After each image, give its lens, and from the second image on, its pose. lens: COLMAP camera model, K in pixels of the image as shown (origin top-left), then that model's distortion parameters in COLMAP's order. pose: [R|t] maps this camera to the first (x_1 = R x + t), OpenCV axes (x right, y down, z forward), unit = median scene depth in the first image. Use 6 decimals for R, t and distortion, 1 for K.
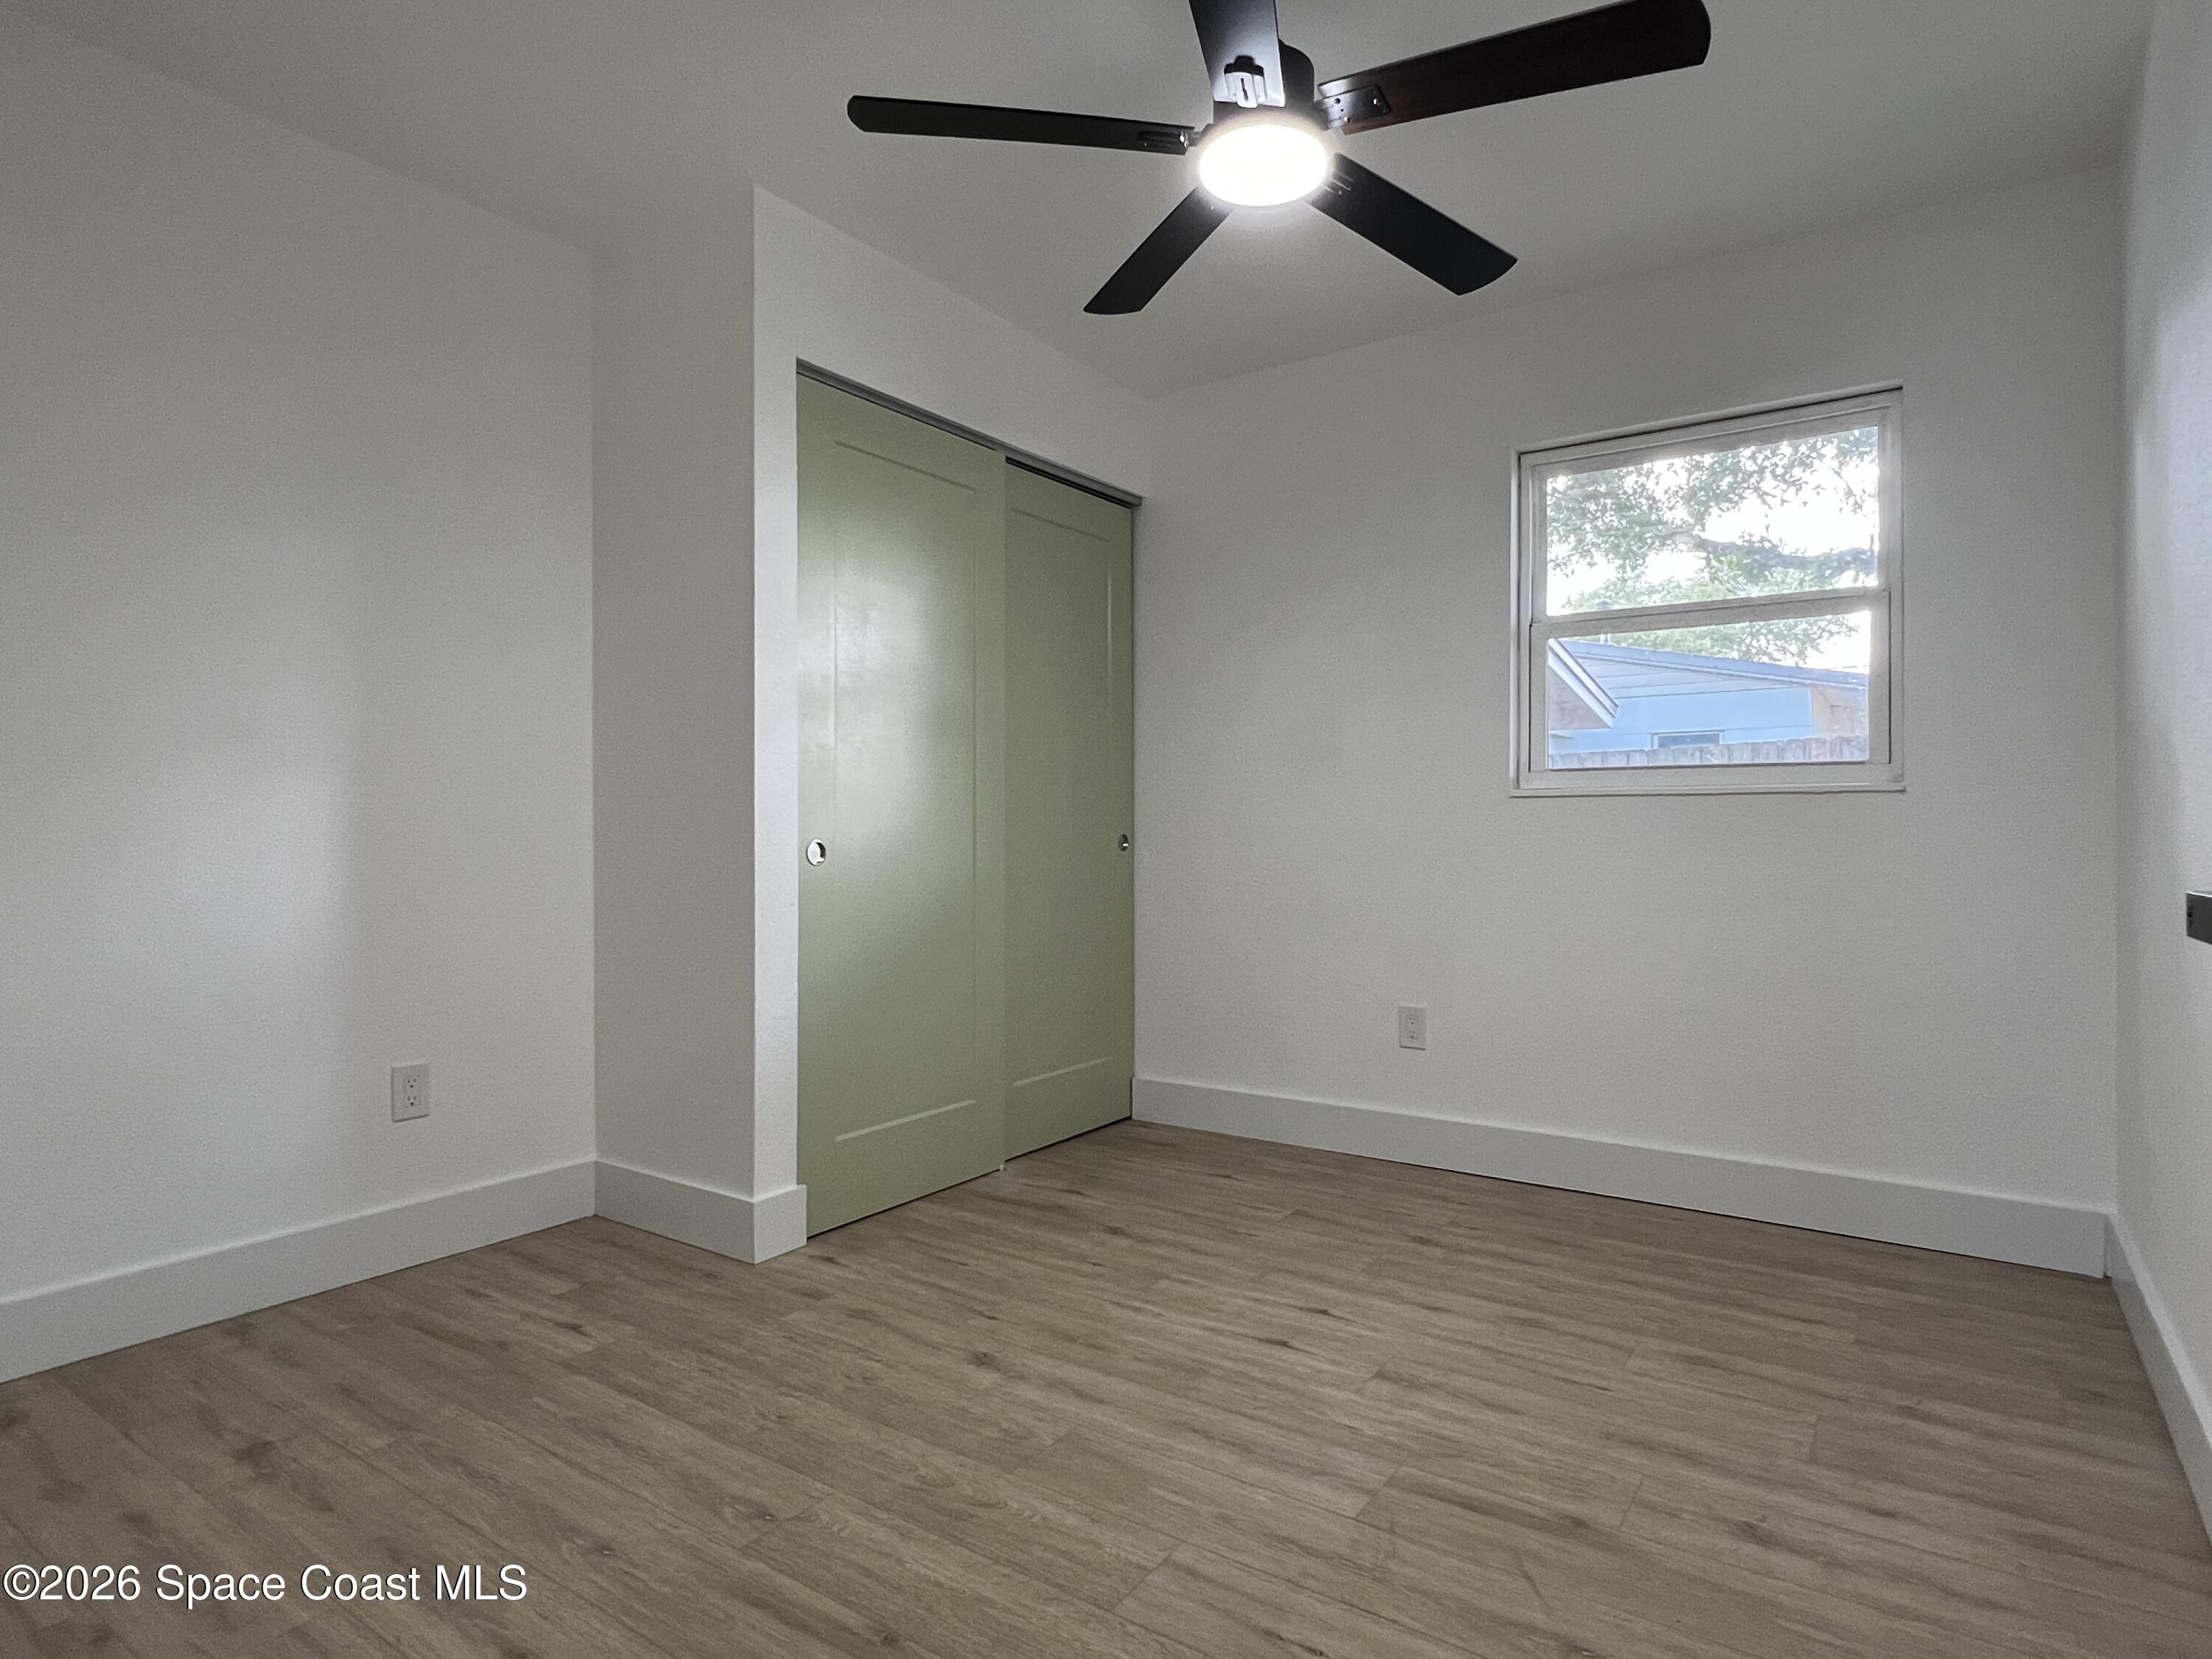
lens RADIAL K [[1196.5, 0, 1106.2], [0, 1196.5, 827.0], [0, 0, 1]] dist [-0.000447, 0.000267]
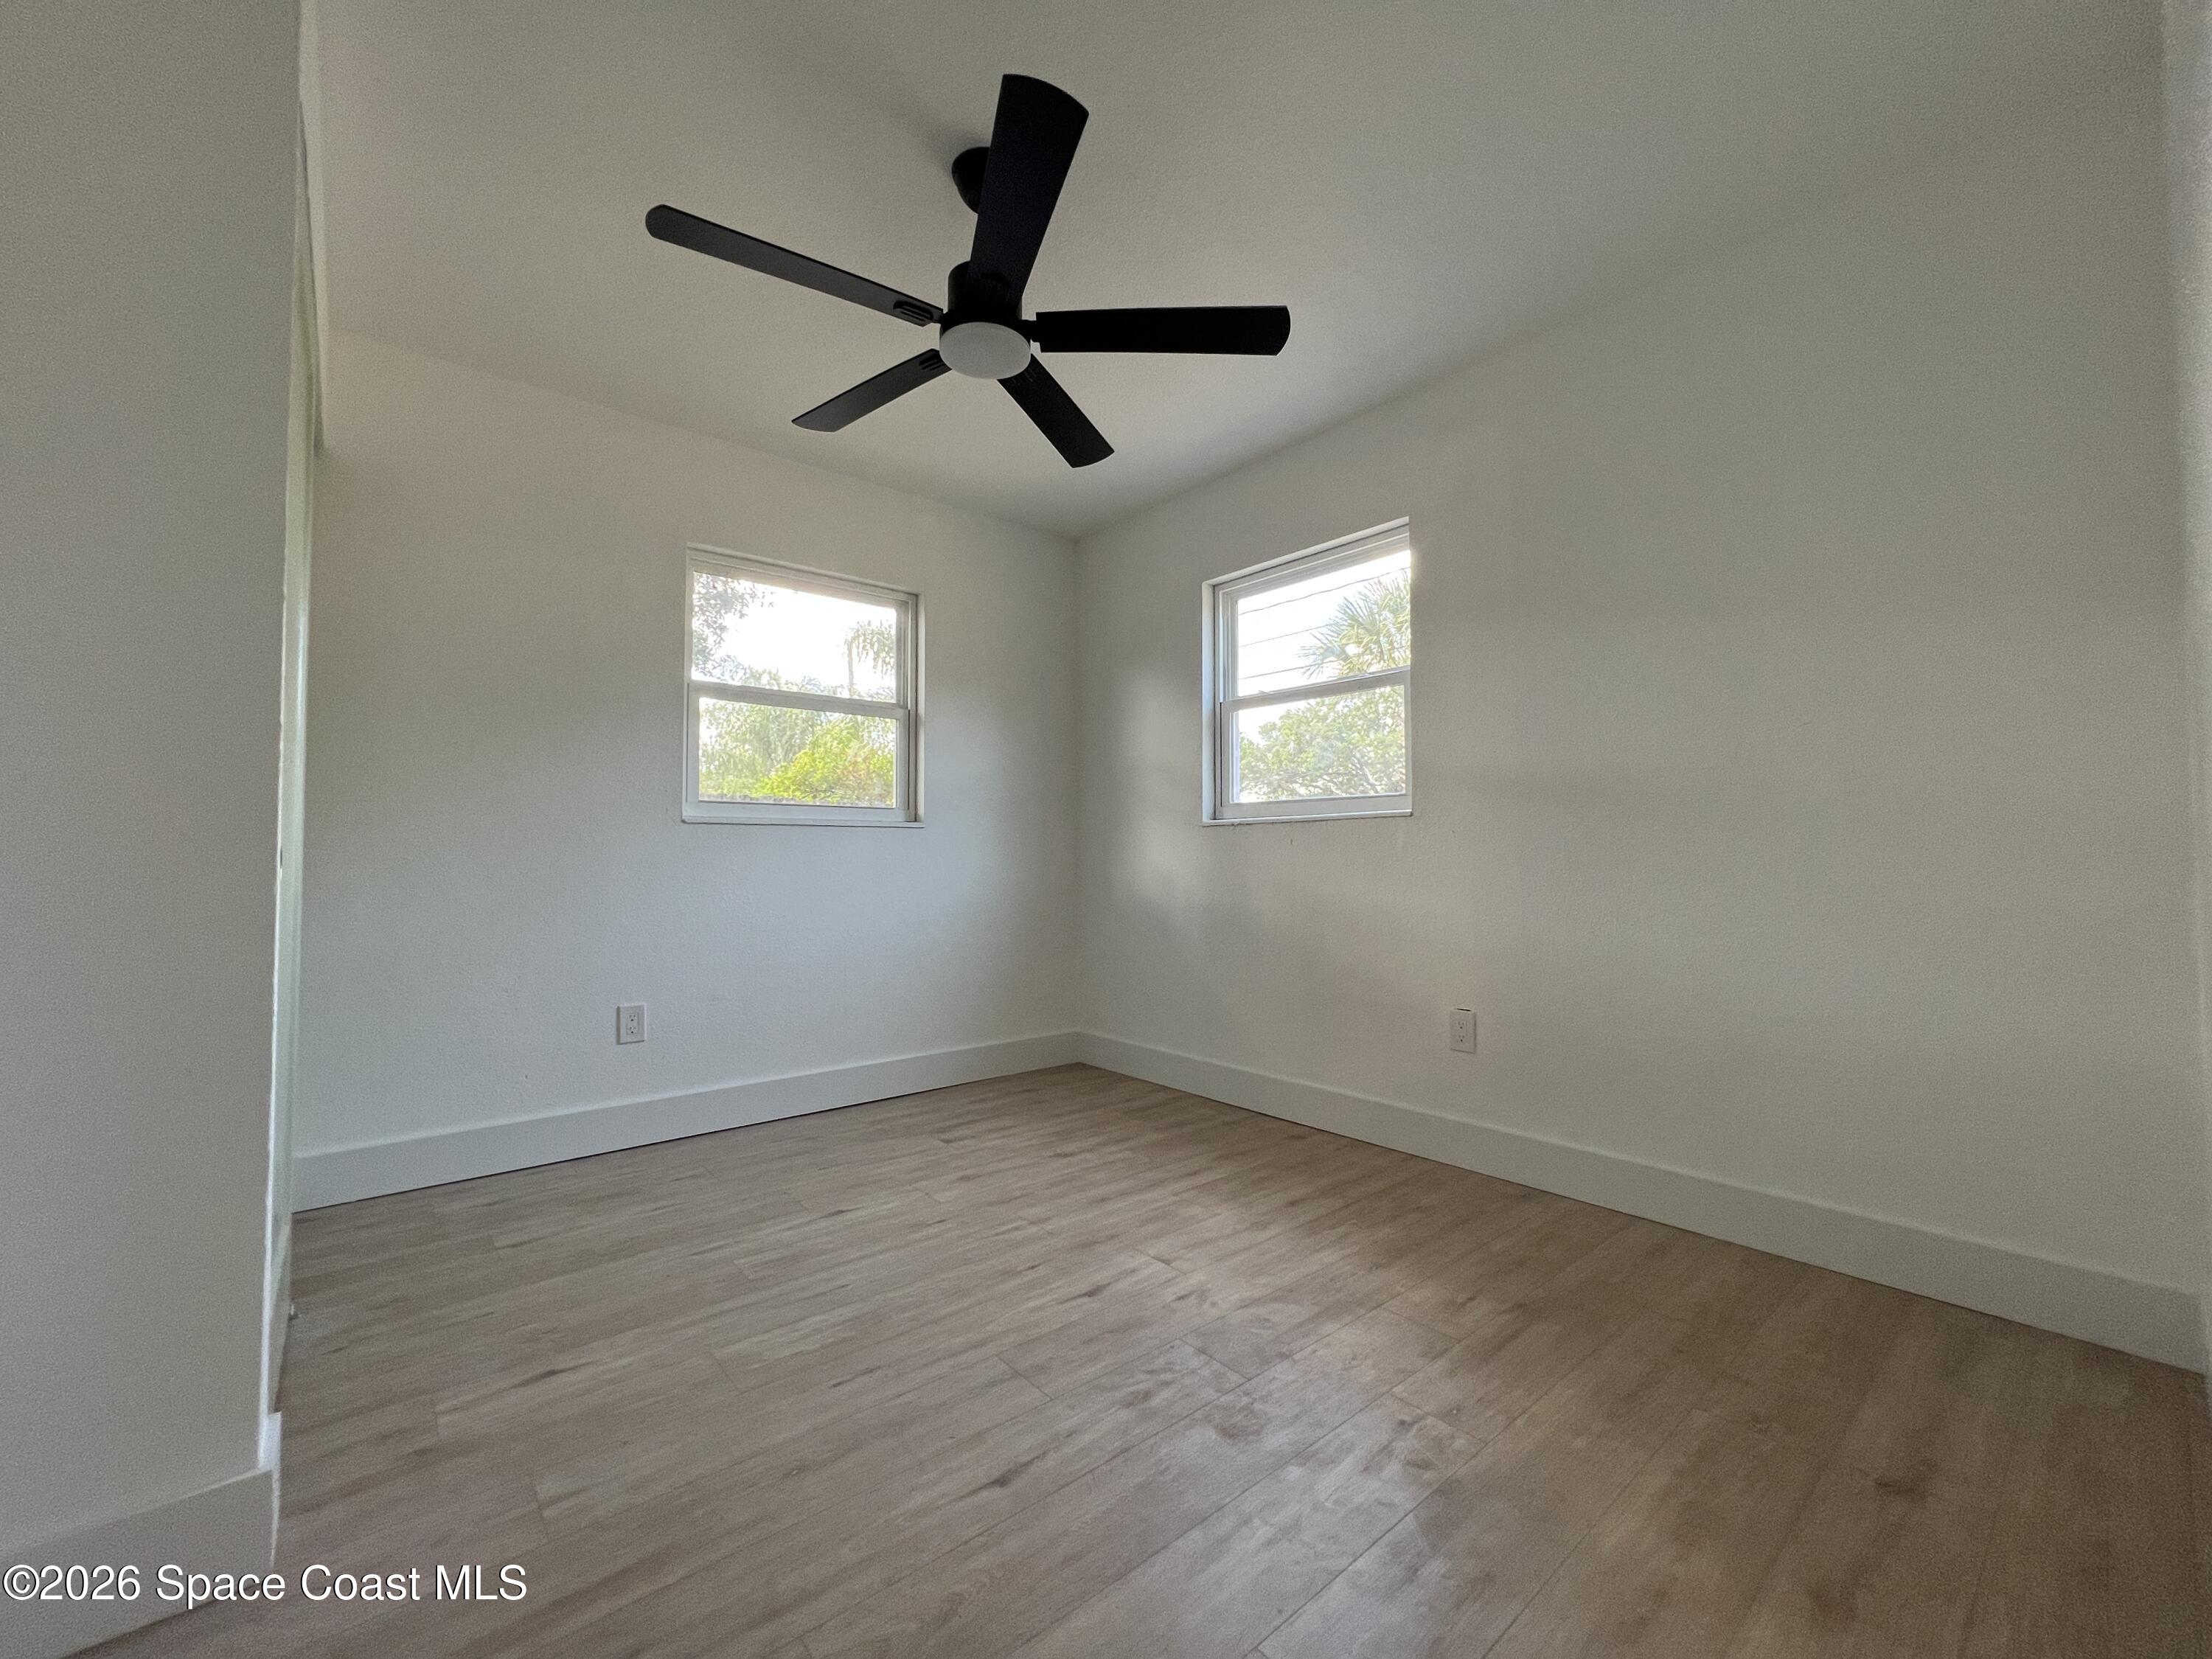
lens RADIAL K [[898.4, 0, 1097.5], [0, 898.4, 833.4], [0, 0, 1]] dist [-0.001023, 0.000046]
pose [[0.268467, 0.032432, 0.962743, -0.667872], [0.007205, 0.999338, -0.035674, 0.038362], [-0.963262, 0.016514, 0.268056, 0.557782]]
